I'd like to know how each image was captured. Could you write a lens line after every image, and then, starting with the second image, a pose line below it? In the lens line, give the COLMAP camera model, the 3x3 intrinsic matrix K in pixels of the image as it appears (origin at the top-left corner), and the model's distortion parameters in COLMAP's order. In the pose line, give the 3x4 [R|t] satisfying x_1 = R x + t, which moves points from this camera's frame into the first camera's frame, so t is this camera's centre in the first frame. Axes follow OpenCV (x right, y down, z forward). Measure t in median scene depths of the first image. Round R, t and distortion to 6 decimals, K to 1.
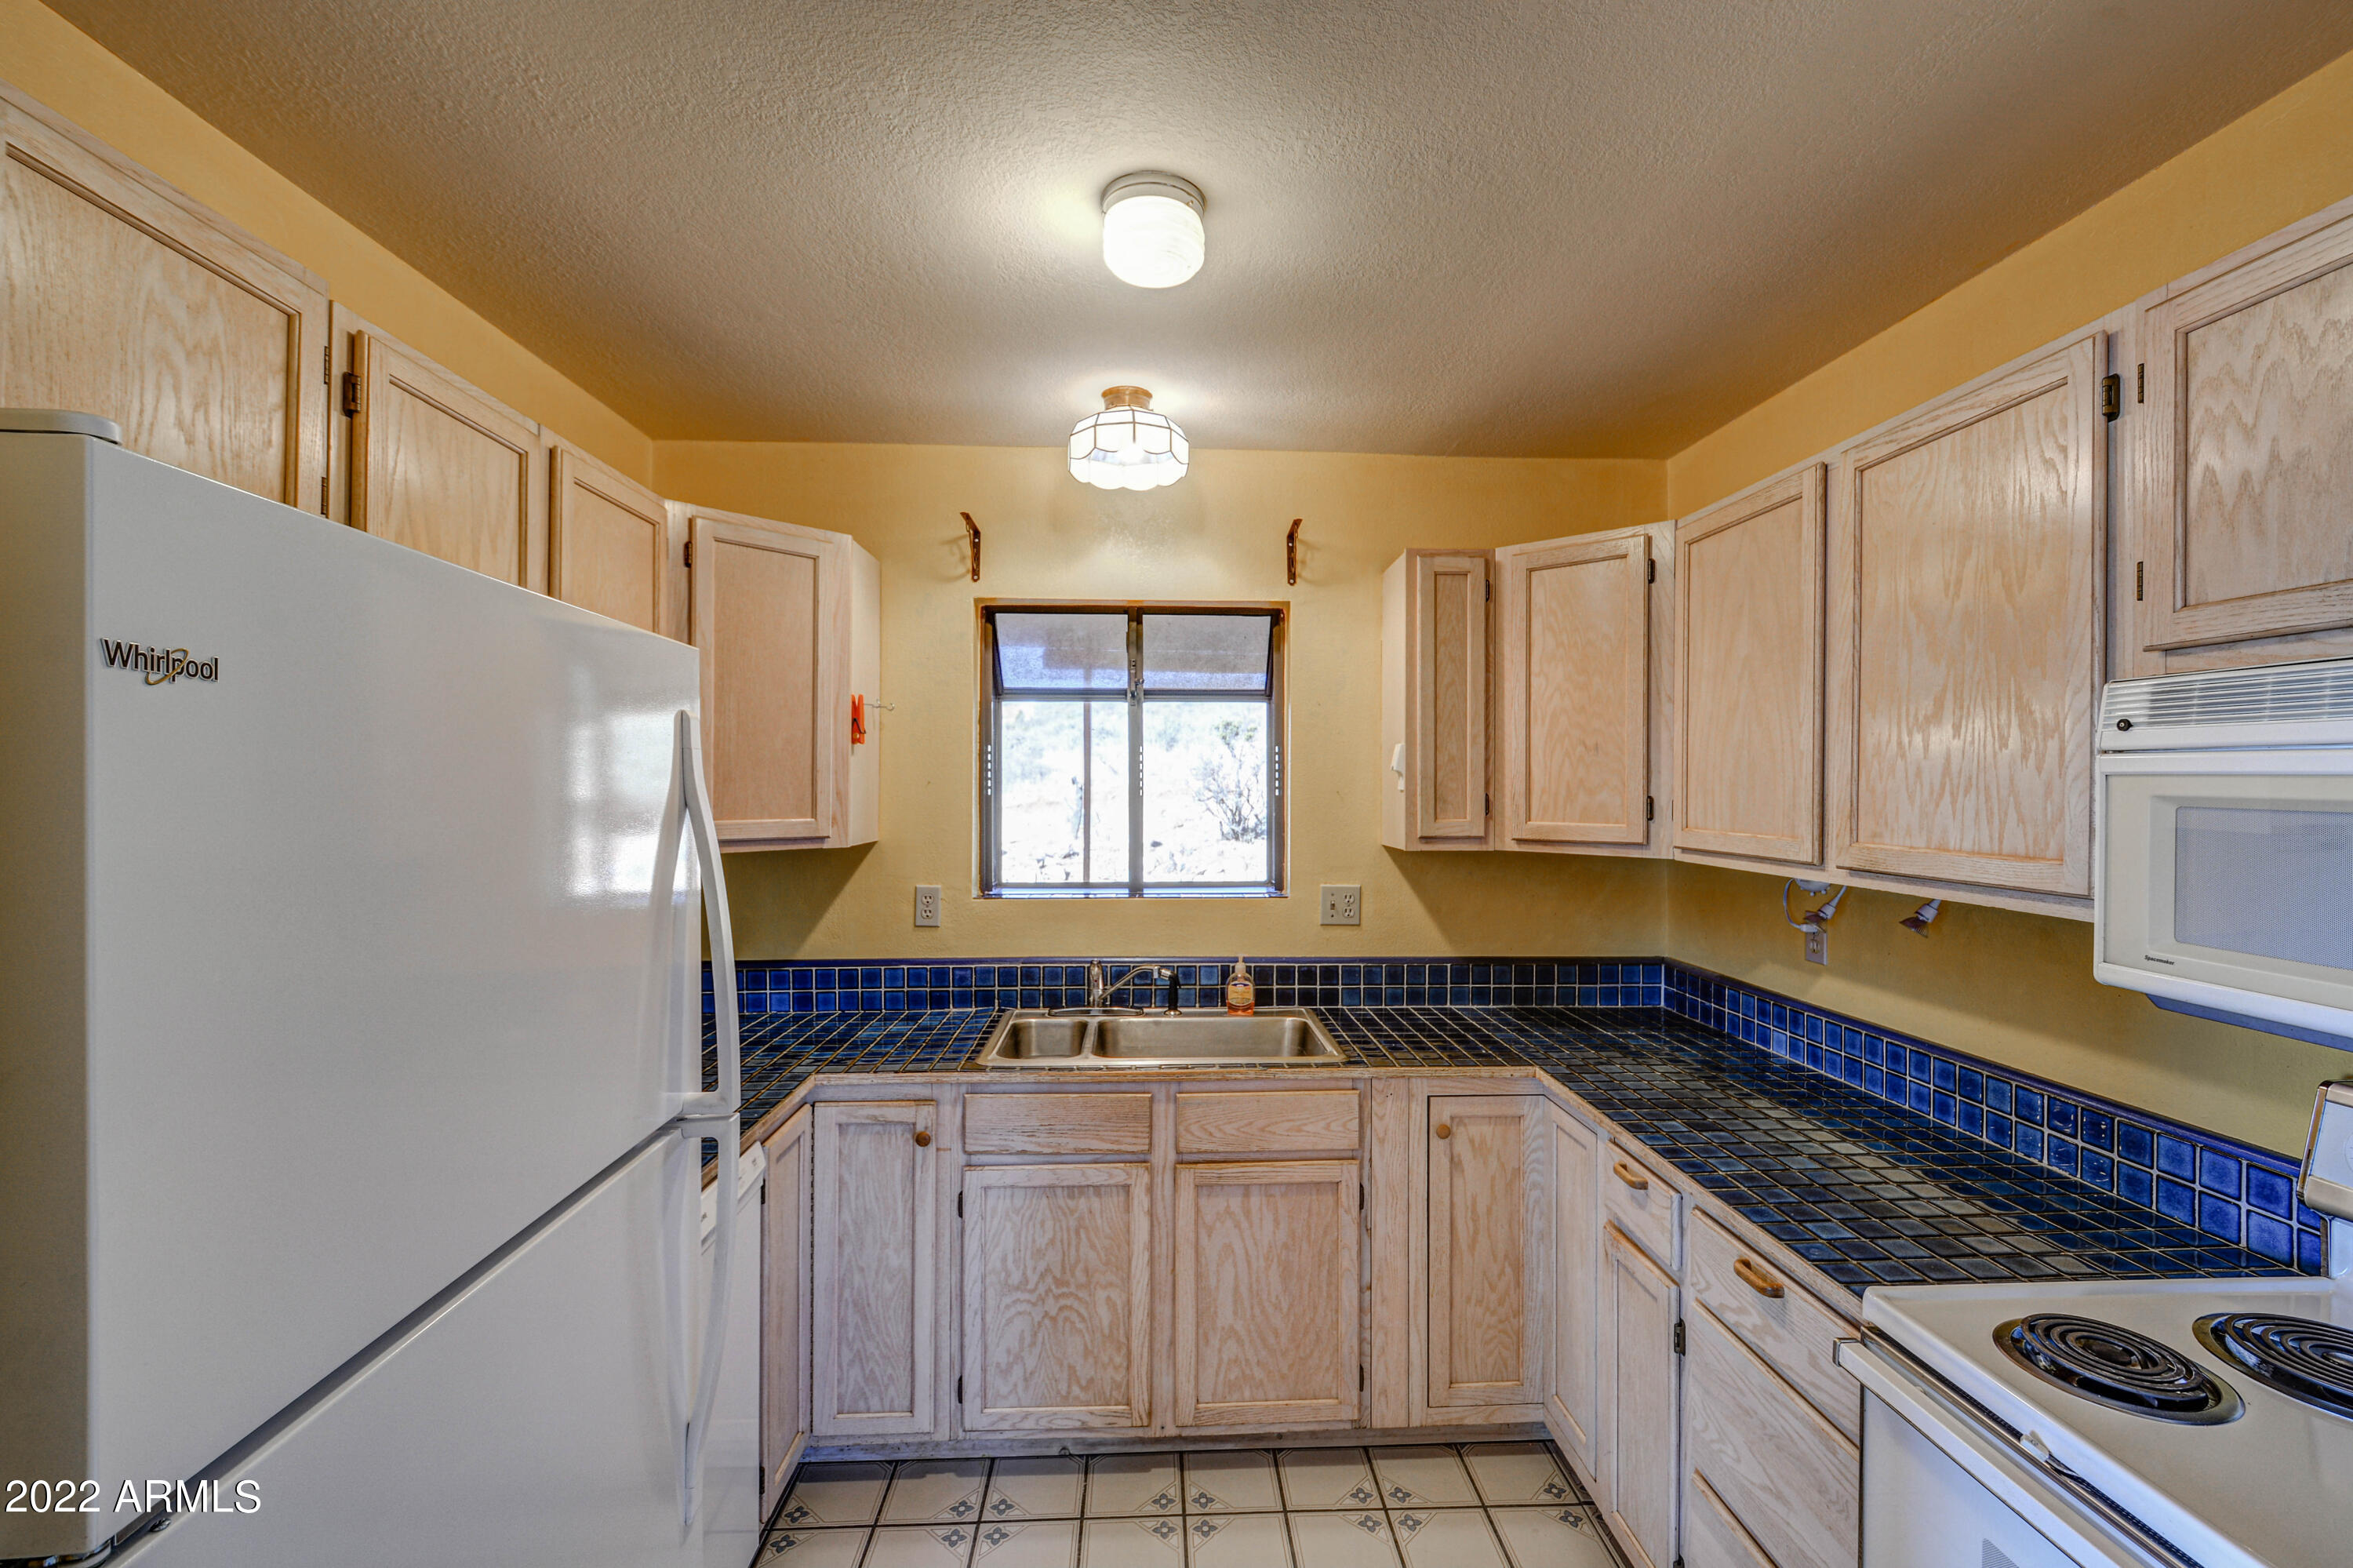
lens RADIAL K [[1009.9, 0, 1176.5], [0, 1009.9, 784.0], [0, 0, 1]] dist [0.001828, -0.008251]
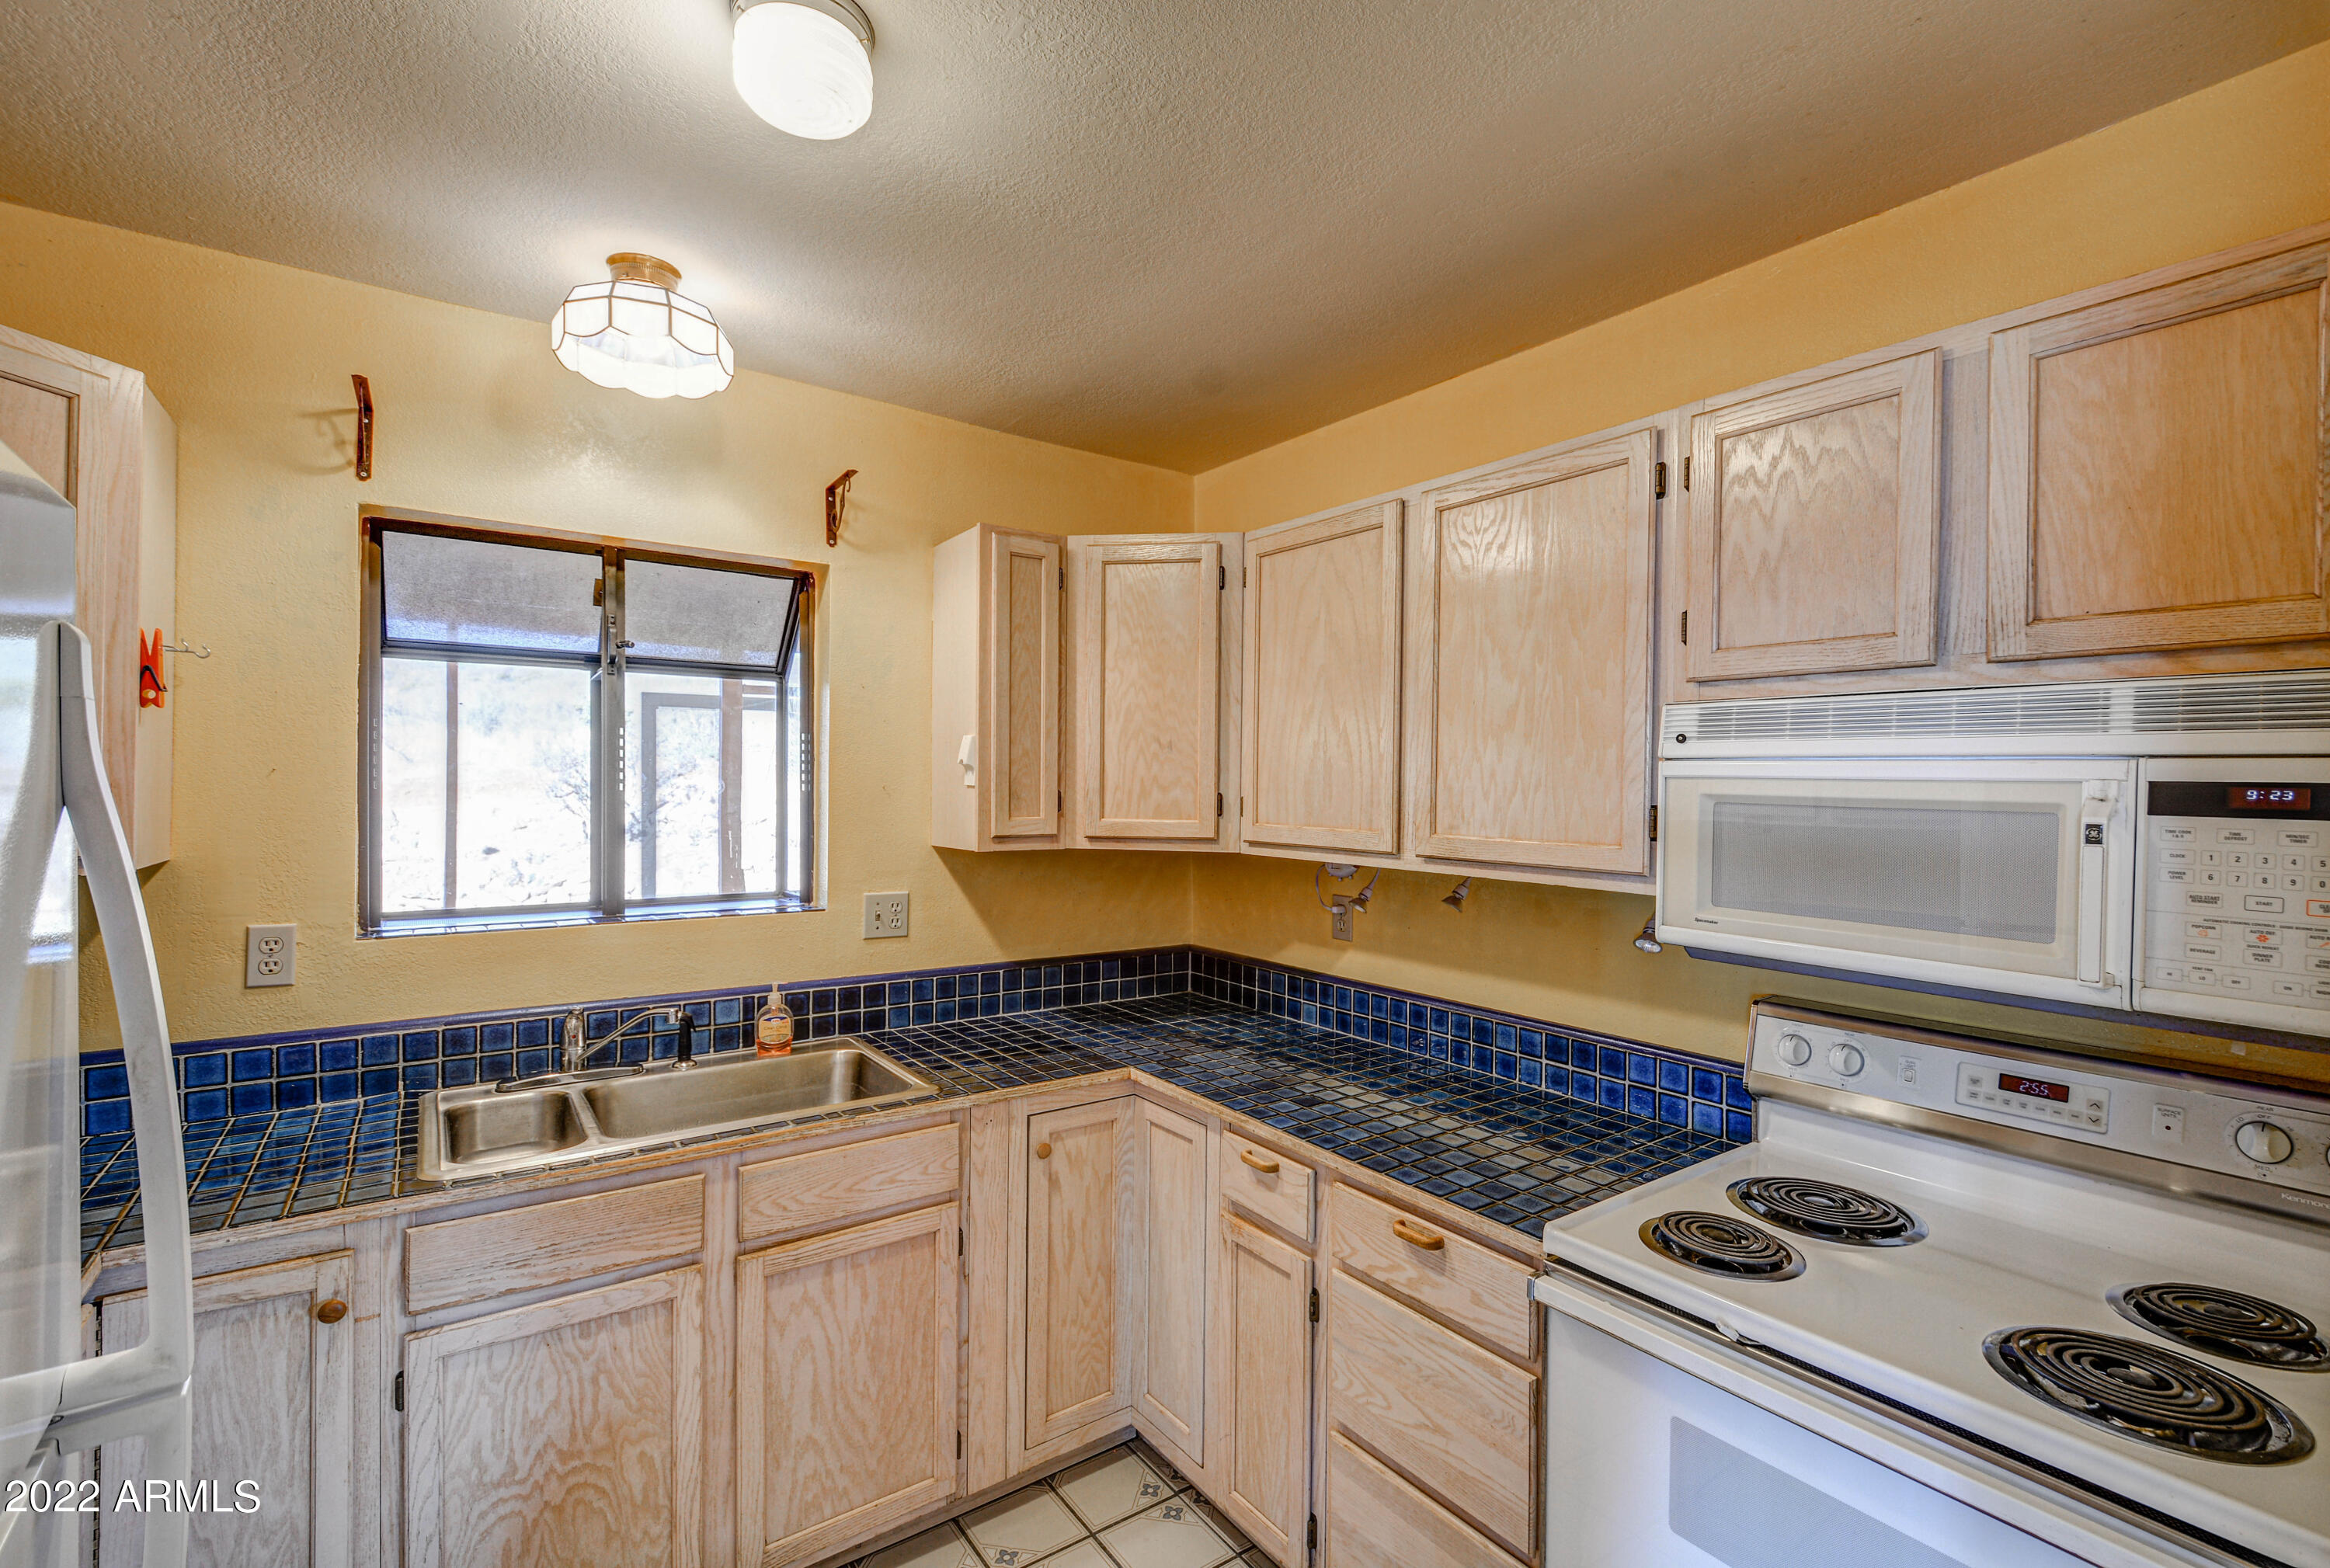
lens RADIAL K [[1027.0, 0, 1165.0], [0, 1027.0, 784.0], [0, 0, 1]] dist [-0.000537, -0.007225]
pose [[0.830778, 0.006814, 0.556562, -0.172649], [-0.009239, 0.999956, 0.001549, 0.001734], [-0.556527, -0.006429, 0.830805, 0.148065]]
